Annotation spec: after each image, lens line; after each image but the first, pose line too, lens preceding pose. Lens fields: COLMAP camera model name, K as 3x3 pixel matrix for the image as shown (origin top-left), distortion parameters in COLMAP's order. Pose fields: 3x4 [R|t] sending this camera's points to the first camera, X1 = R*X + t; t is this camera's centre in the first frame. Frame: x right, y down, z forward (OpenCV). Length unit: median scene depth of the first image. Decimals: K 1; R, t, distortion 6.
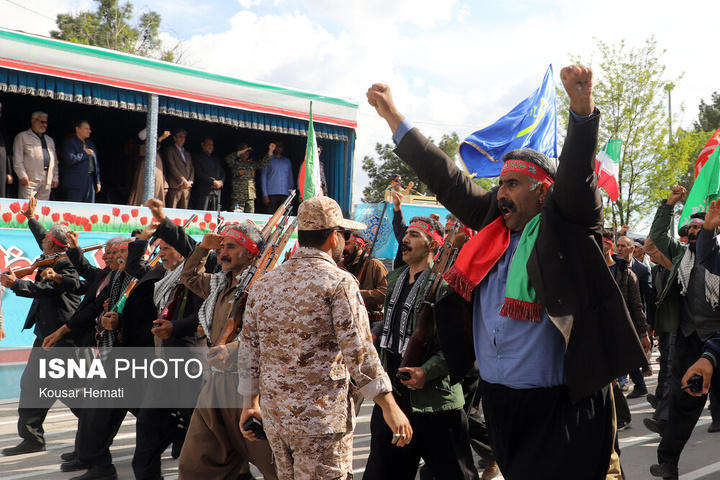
lens RADIAL K [[557.7, 0, 360.3], [0, 557.7, 238.0], [0, 0, 1]] dist [0.001358, 0.001109]
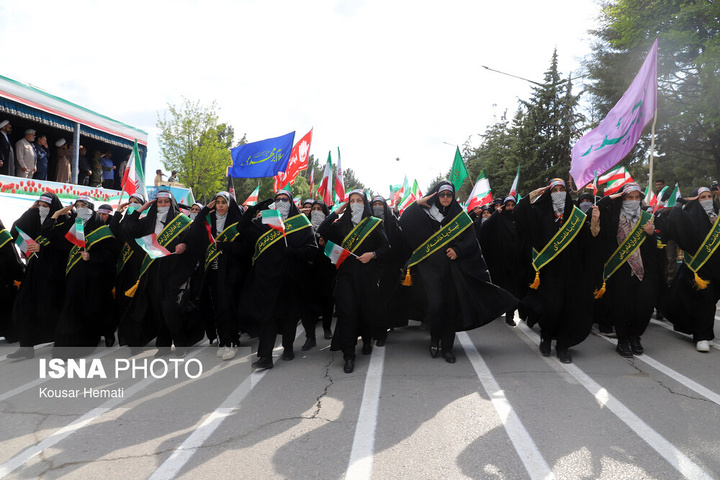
lens RADIAL K [[557.7, 0, 358.7], [0, 557.7, 241.7], [0, 0, 1]] dist [0.001358, 0.001109]
pose [[0.595197, -0.012847, 0.803477, -1.204620], [-0.068069, 0.995473, 0.066340, -0.050517], [-0.800692, -0.094177, 0.591628, -0.794677]]
